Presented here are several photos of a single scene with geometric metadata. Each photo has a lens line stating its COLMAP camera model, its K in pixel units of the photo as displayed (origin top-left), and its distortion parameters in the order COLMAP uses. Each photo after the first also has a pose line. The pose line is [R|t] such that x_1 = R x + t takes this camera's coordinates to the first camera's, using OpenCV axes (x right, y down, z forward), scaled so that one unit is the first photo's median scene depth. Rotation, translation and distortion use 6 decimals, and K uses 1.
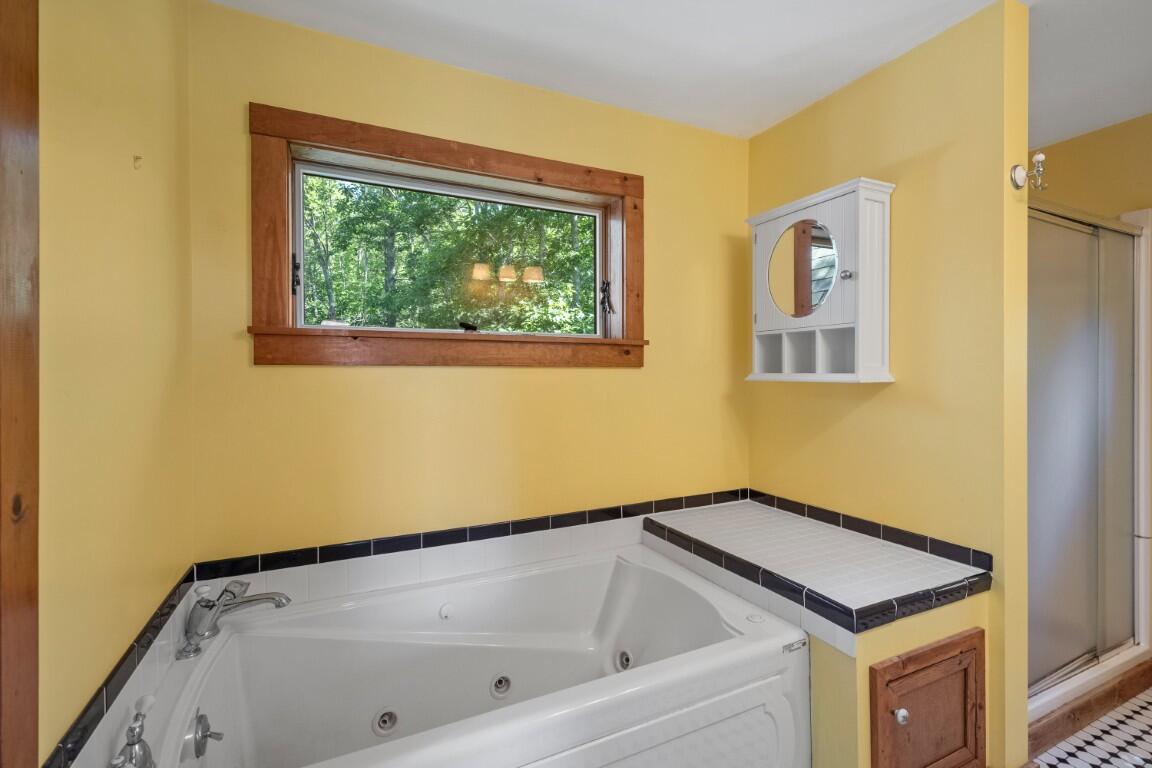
lens RADIAL K [[508.2, 0, 561.2], [0, 508.2, 377.3], [0, 0, 1]] dist [0.000250, -0.007658]
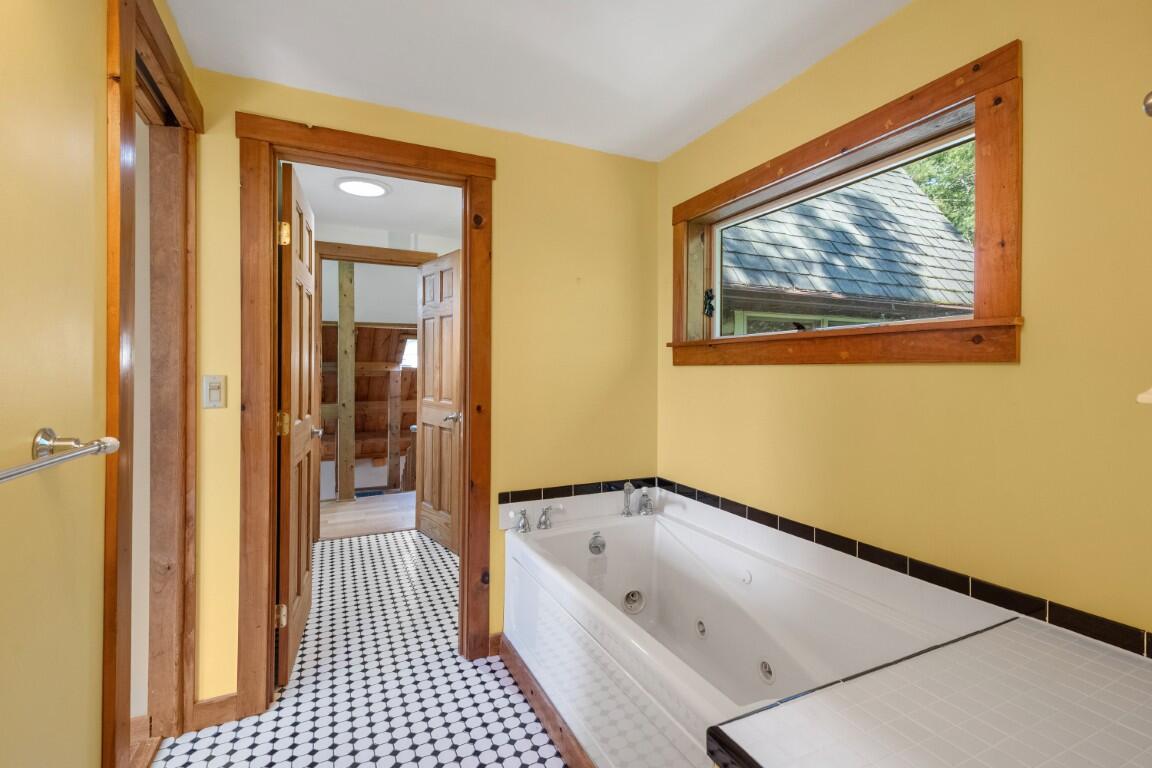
lens RADIAL K [[508.2, 0, 561.2], [0, 508.2, 377.3], [0, 0, 1]] dist [0.000250, -0.007658]
pose [[-0.013582, 0.015220, -0.999792, 0.810720], [-0.005418, 0.999868, 0.015295, -0.008839], [0.999893, 0.005624, -0.013498, 0.510160]]
